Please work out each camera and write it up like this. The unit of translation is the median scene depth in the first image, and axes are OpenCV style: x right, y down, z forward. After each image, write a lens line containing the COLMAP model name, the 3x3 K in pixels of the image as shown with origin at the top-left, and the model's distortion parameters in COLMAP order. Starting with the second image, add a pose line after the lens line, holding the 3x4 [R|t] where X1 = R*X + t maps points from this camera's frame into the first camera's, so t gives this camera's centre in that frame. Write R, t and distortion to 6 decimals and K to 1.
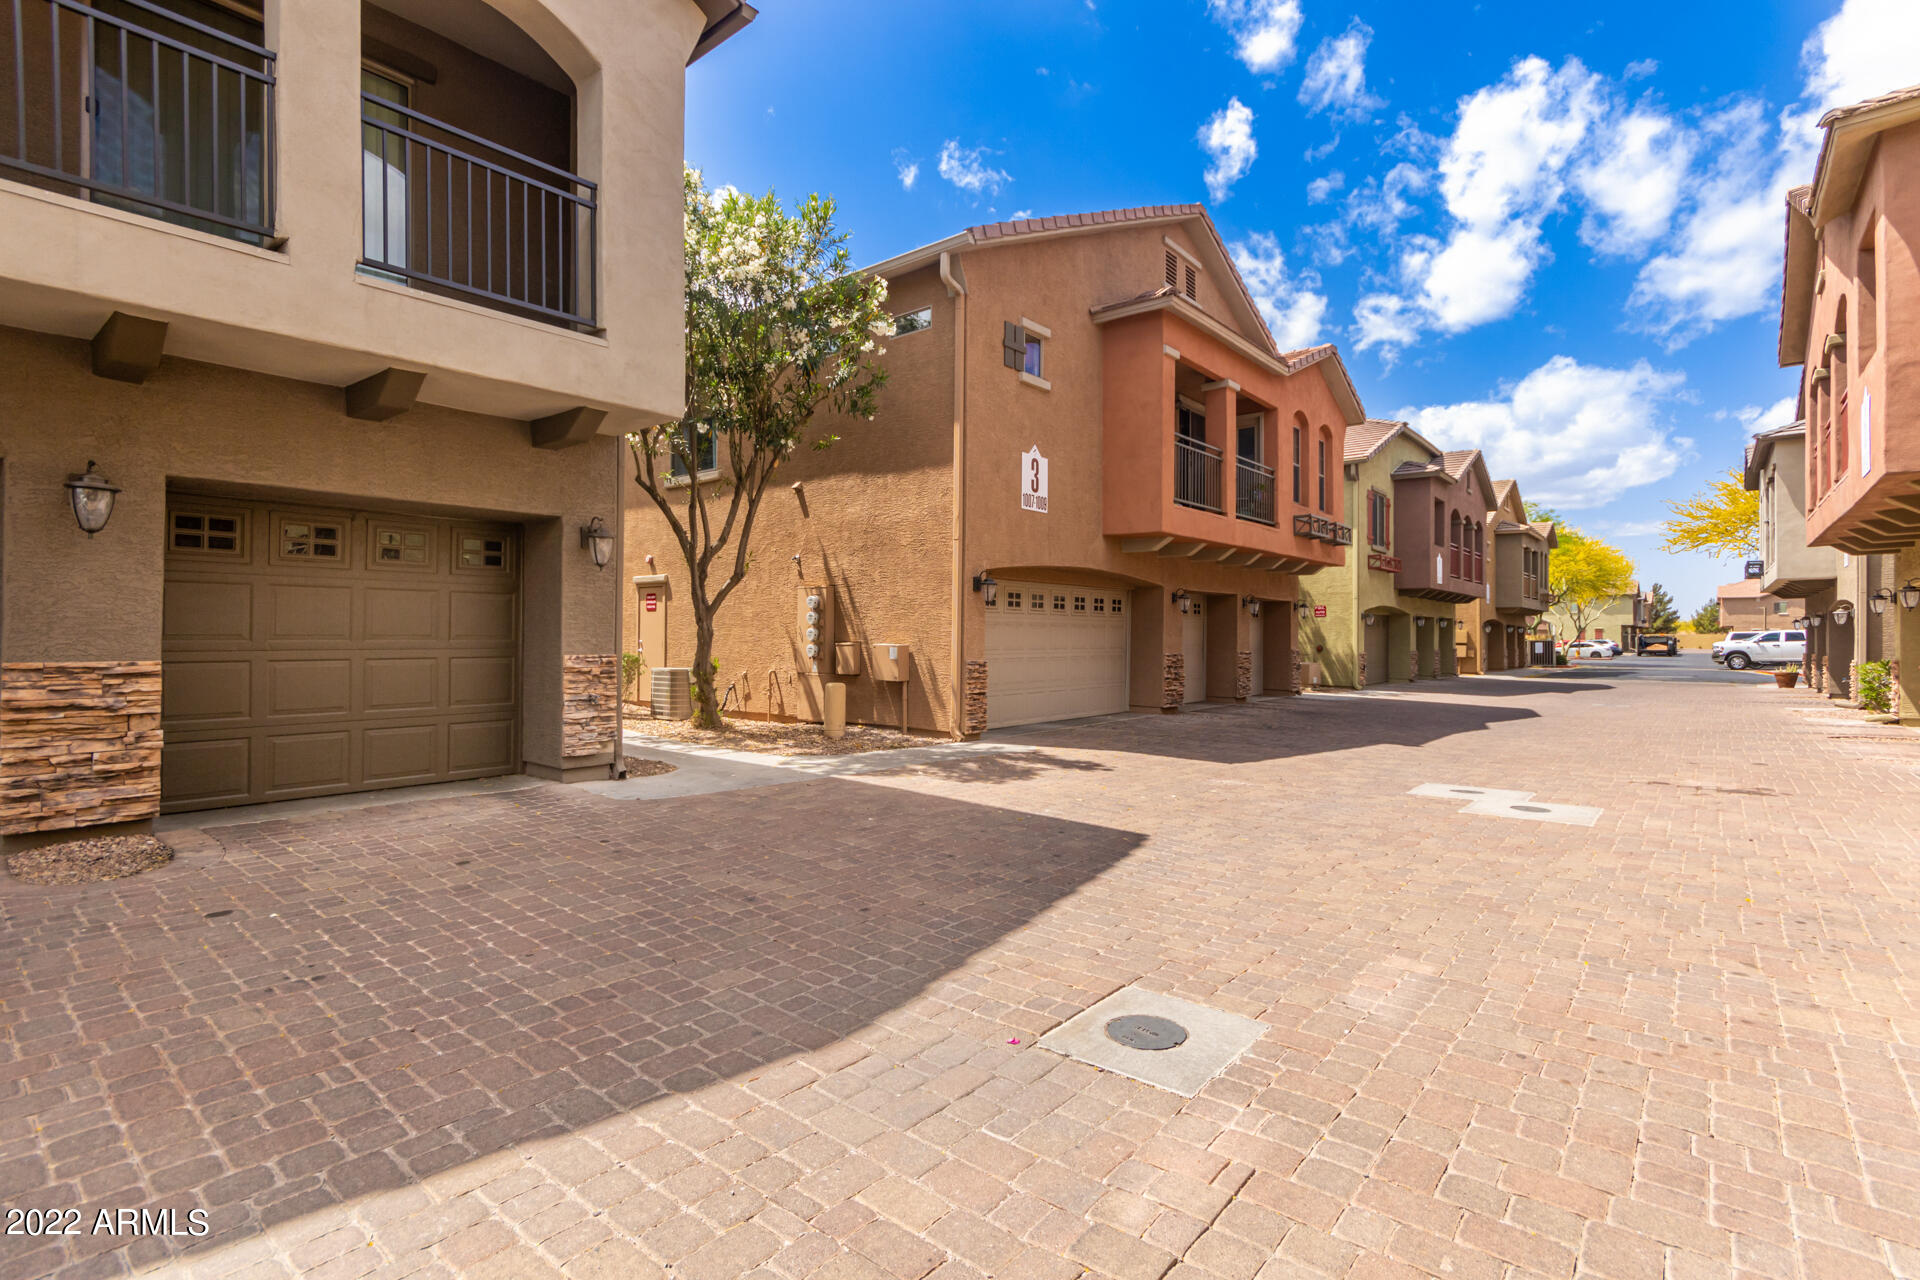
lens RADIAL K [[922.1, 0, 953.7], [0, 922.1, 625.7], [0, 0, 1]] dist [0.002665, 0.000301]
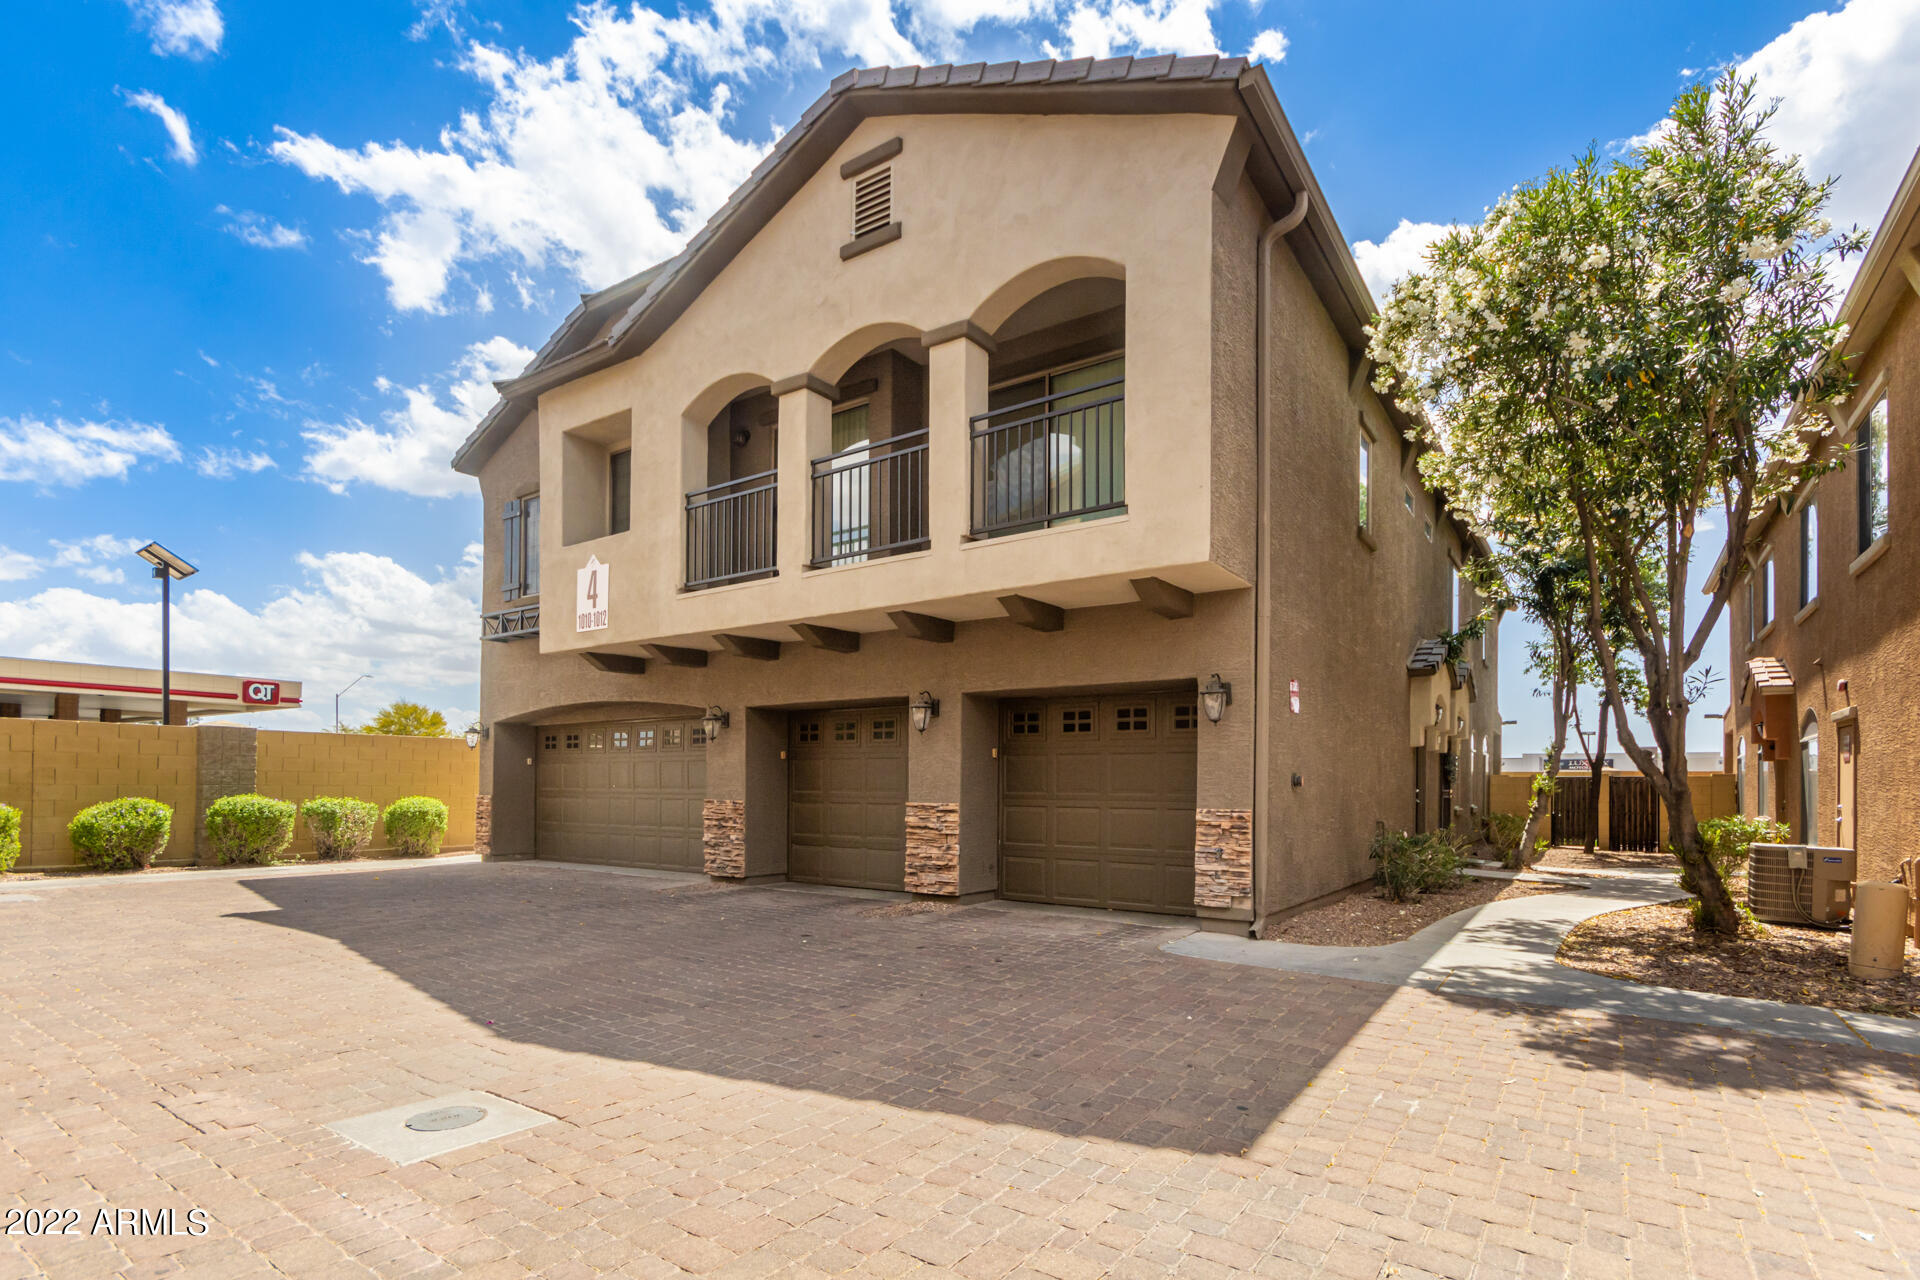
lens RADIAL K [[898.9, 0, 967.6], [0, 898.9, 793.3], [0, 0, 1]] dist [0.001275, 0.000101]
pose [[0.095588, 0.001041, -0.995420, 0.778849], [-0.000014, 0.999999, 0.001044, 0.017857], [0.995421, -0.000086, 0.095588, 0.864491]]
